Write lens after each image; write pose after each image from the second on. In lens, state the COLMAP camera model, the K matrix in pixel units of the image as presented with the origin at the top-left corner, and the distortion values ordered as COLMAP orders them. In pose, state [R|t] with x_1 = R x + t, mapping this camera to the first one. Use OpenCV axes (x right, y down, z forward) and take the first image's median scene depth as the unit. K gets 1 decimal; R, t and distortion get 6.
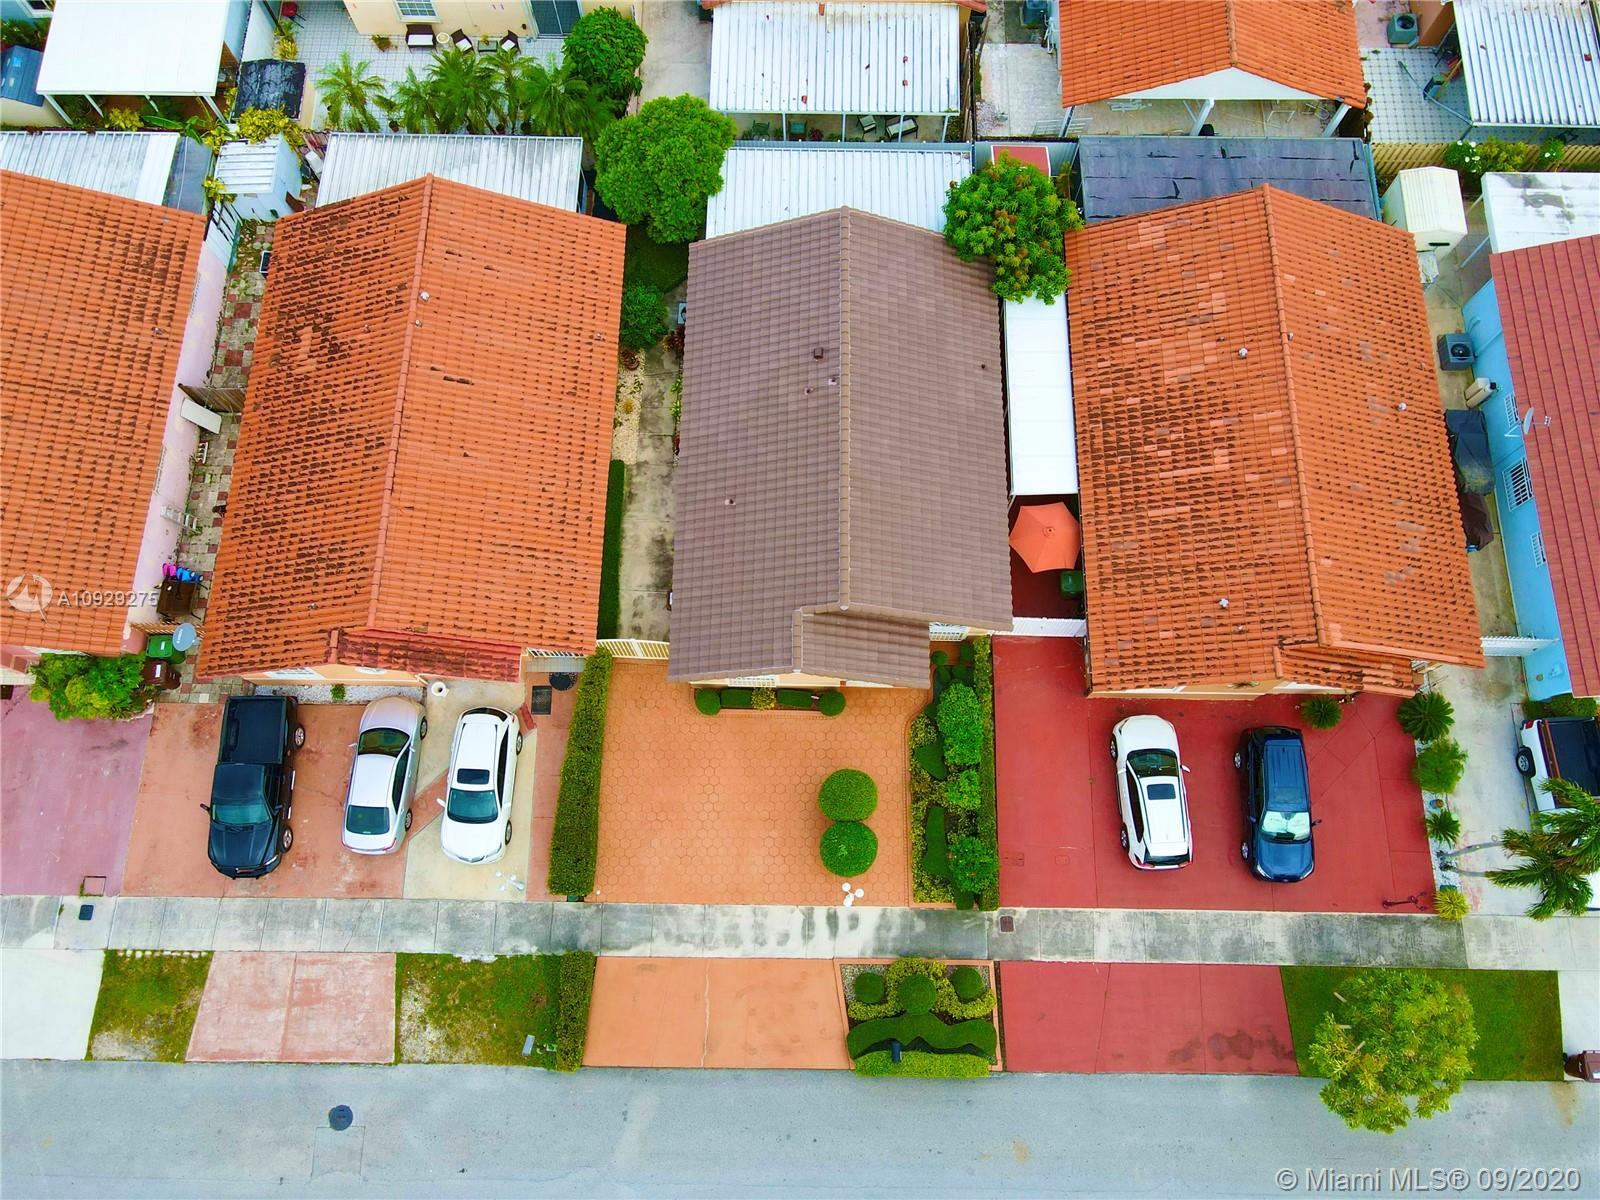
lens RADIAL K [[1174.7, 0, 804.5], [0, 1174.7, 597.0], [0, 0, 1]] dist [0.008526, 0.011076]
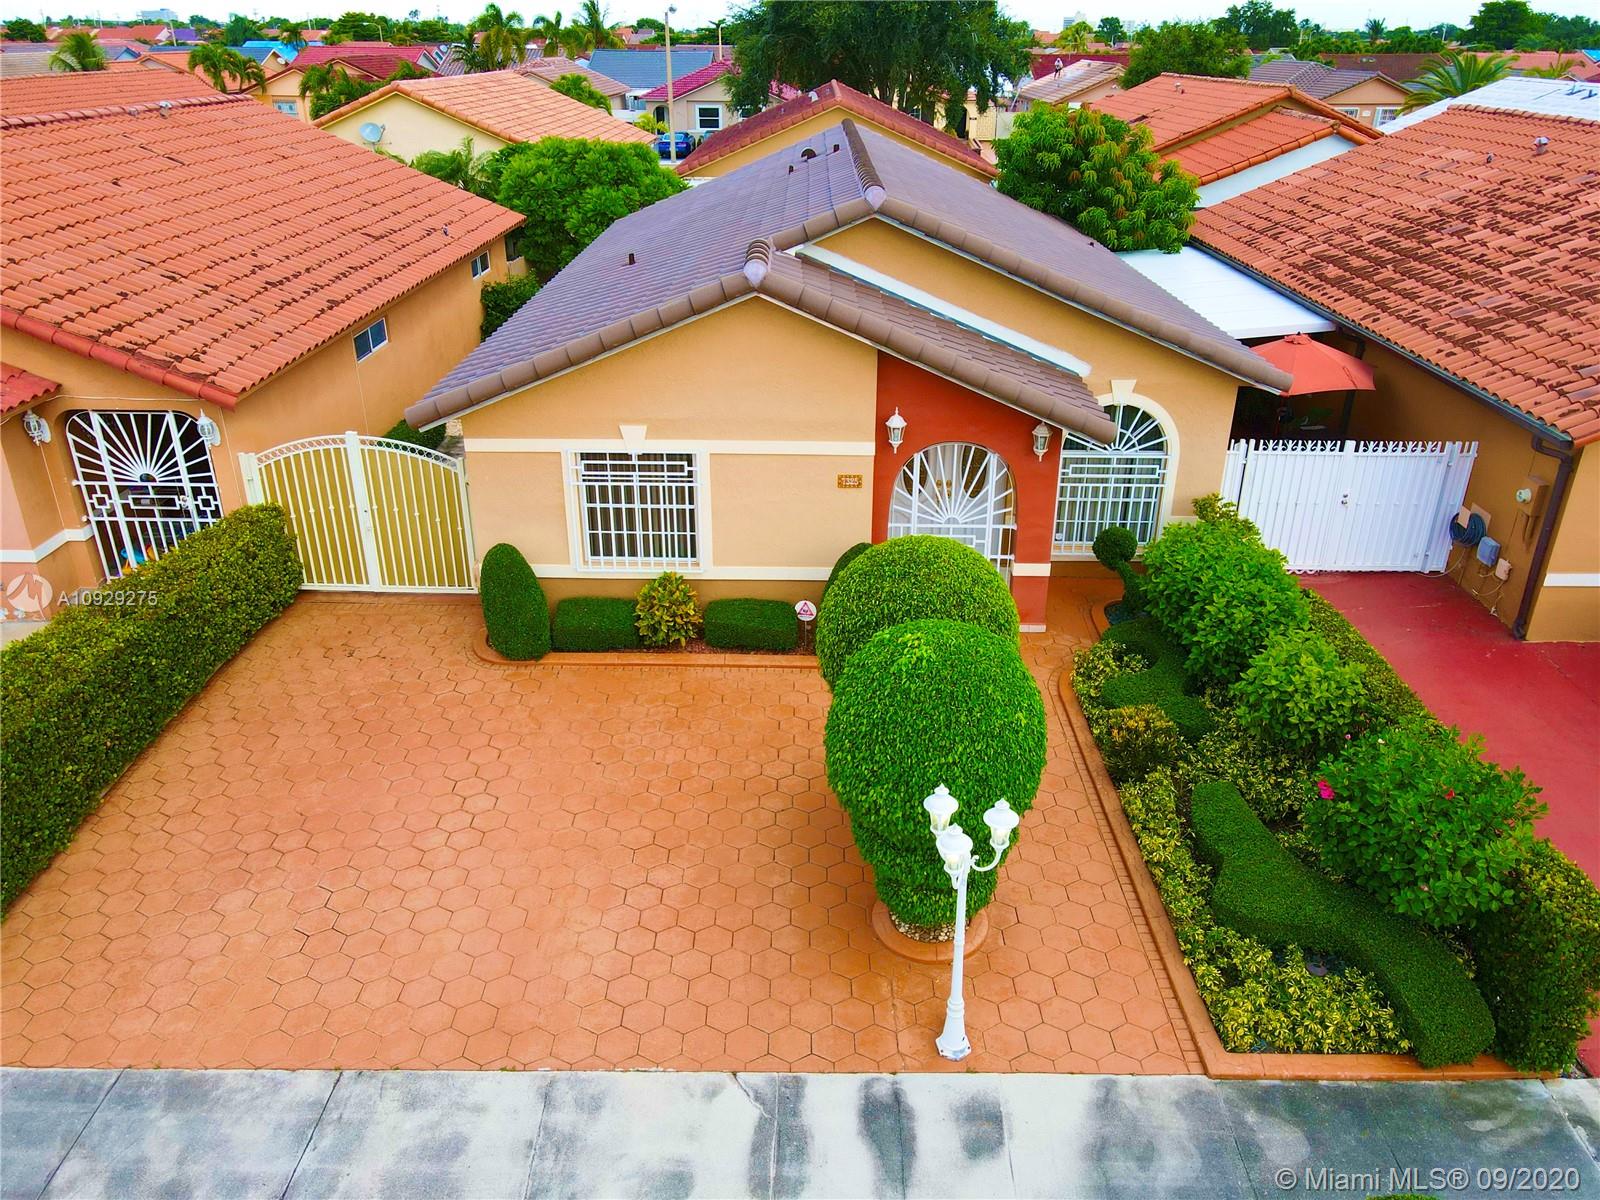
lens RADIAL K [[1174.7, 0, 804.0], [0, 1174.7, 595.9], [0, 0, 1]] dist [0.008526, 0.011076]
pose [[0.999986, -0.000040, 0.005375, 0.006619], [0.003957, 0.682358, -0.731008, 0.371254], [-0.003639, 0.731018, 0.682348, 0.771903]]
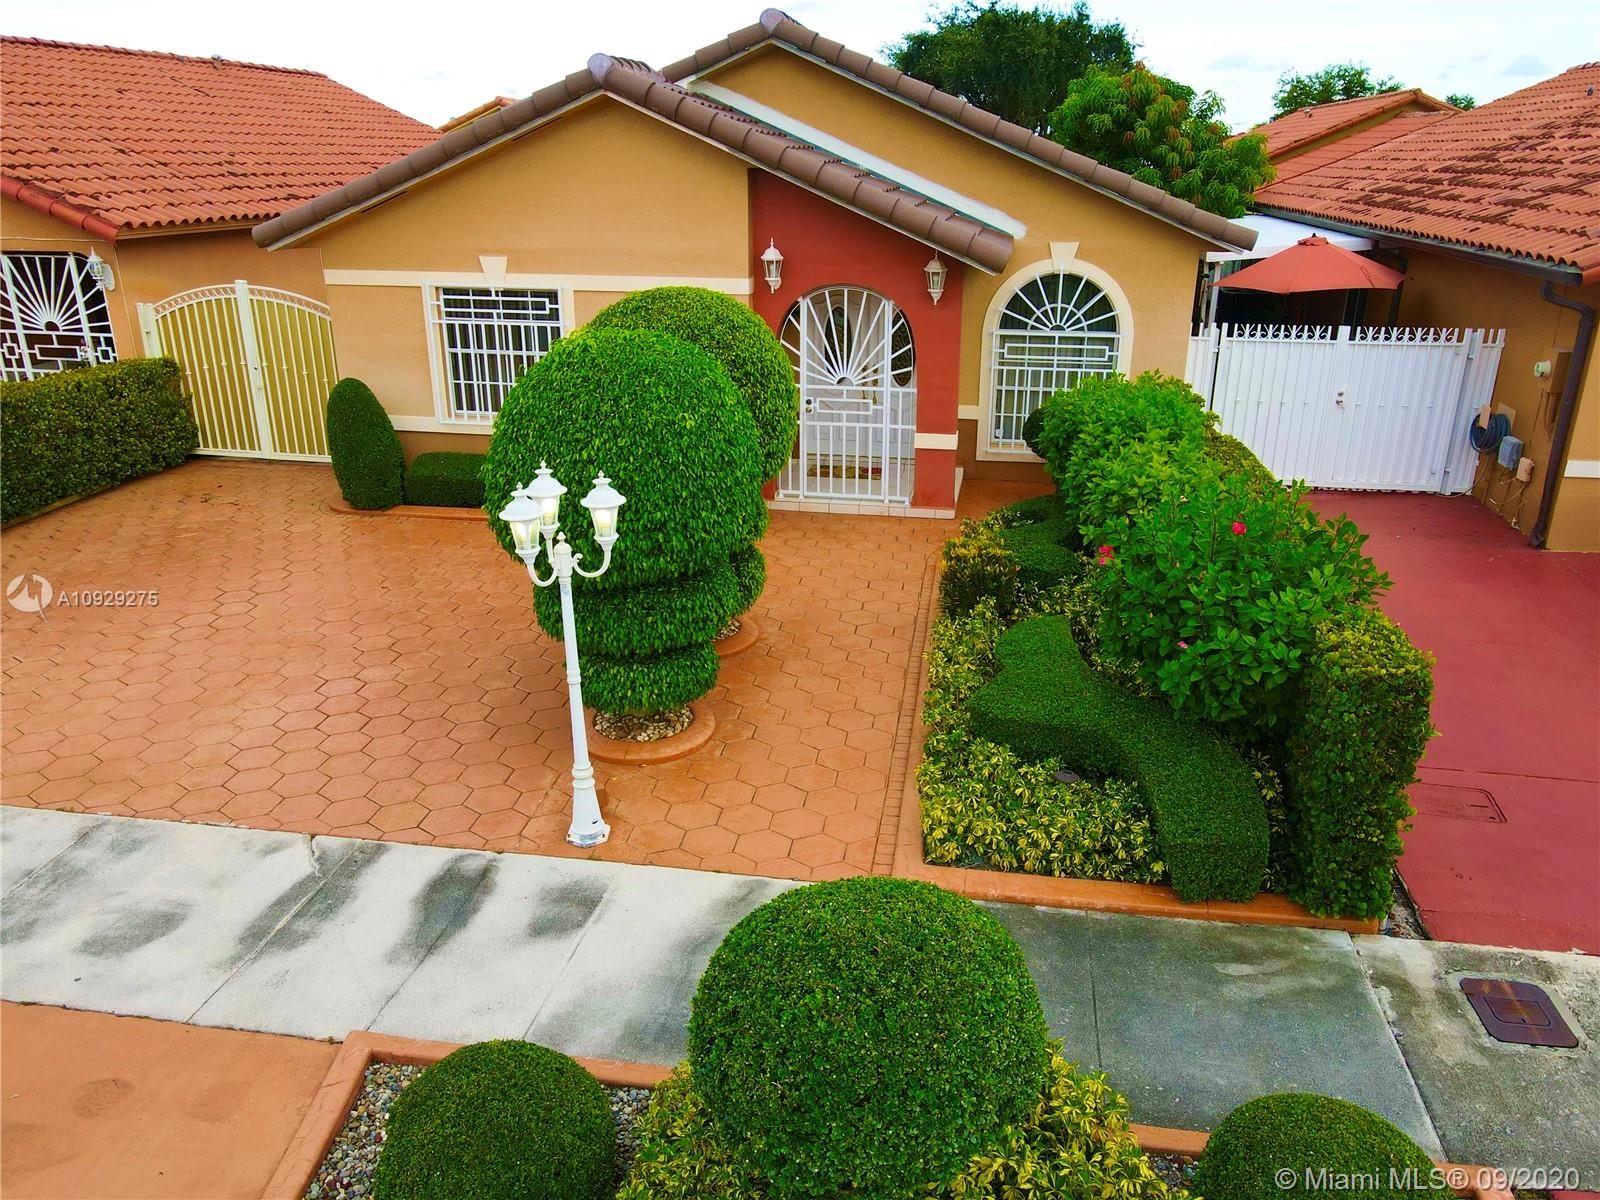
lens RADIAL K [[1174.7, 0, 802.2], [0, 1174.7, 593.3], [0, 0, 1]] dist [0.008526, 0.011076]
pose [[0.988493, 0.053323, -0.141558, 0.098620], [-0.144395, 0.611487, -0.777967, 0.378159], [0.045077, 0.789455, 0.612151, 0.857670]]
